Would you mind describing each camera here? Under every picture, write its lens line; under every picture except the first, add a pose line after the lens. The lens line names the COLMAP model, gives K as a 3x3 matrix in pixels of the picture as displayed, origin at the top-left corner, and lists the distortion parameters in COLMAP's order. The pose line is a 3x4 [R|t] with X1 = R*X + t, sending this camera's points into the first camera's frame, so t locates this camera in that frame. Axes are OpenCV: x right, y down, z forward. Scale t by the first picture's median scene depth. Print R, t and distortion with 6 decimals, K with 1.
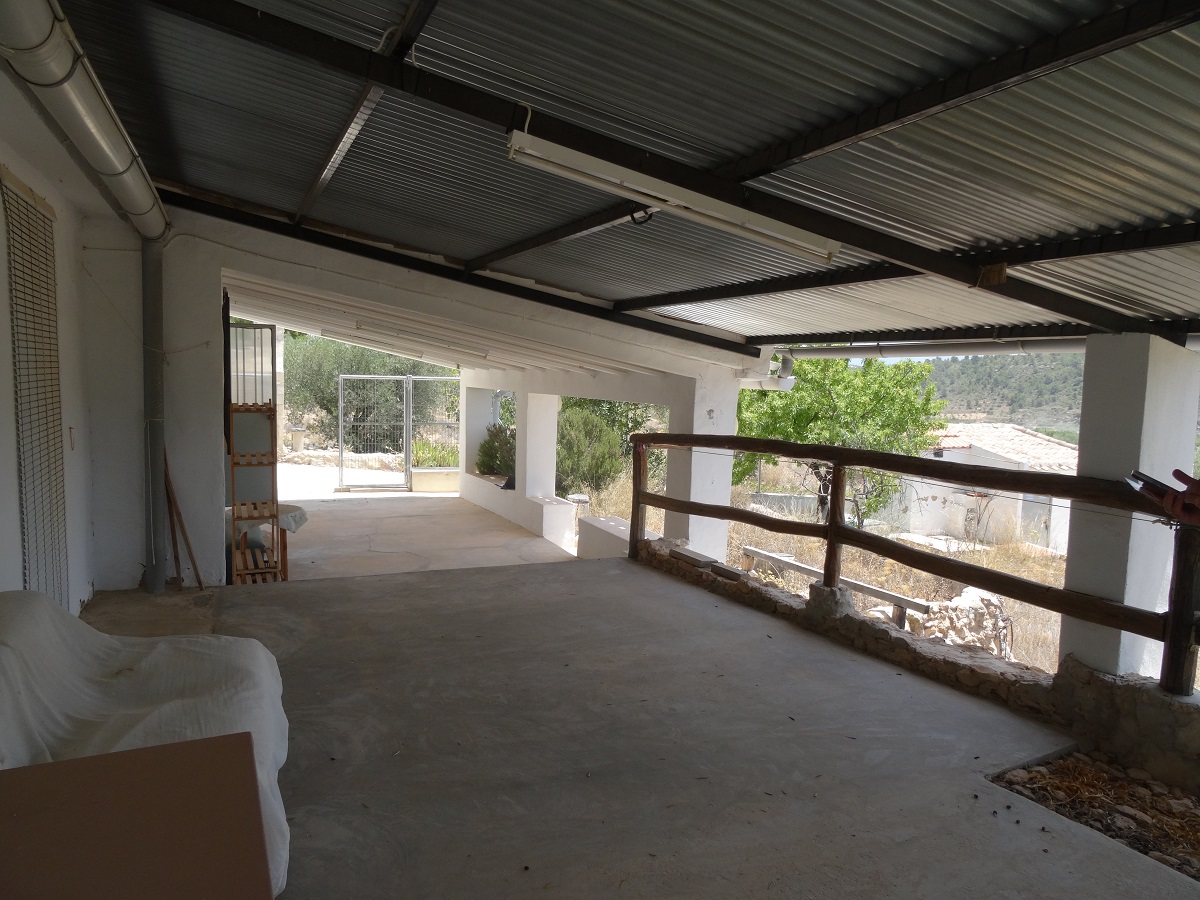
lens RADIAL K [[855.9, 0, 600.8], [0, 855.9, 447.7], [0, 0, 1]] dist [-0.000562, -0.005622]
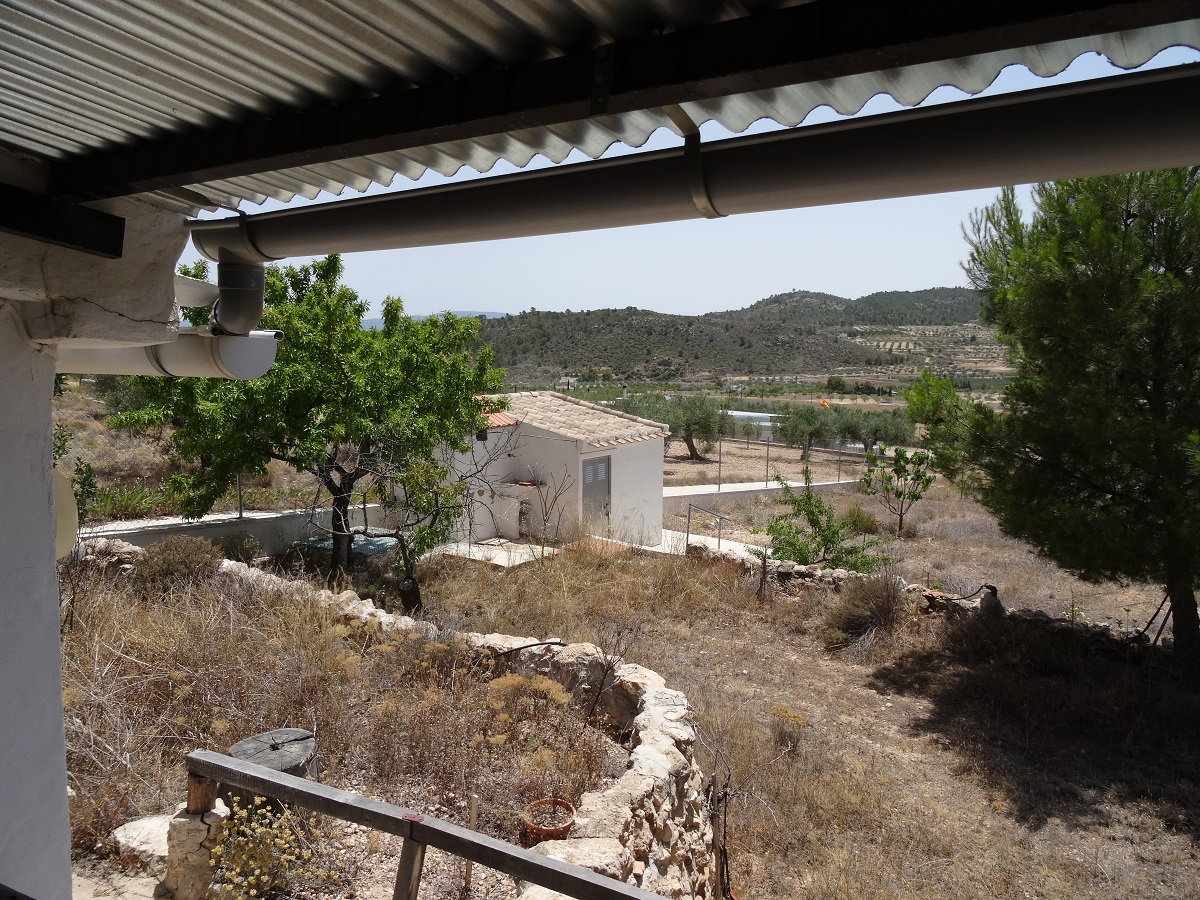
lens RADIAL K [[855.9, 0, 599.8], [0, 855.9, 446.7], [0, 0, 1]] dist [-0.000562, -0.005622]
pose [[0.839302, -0.090234, 0.536124, 0.080793], [0.069507, 0.995847, 0.058795, -0.026546], [-0.539203, -0.012082, 0.842089, 0.350600]]
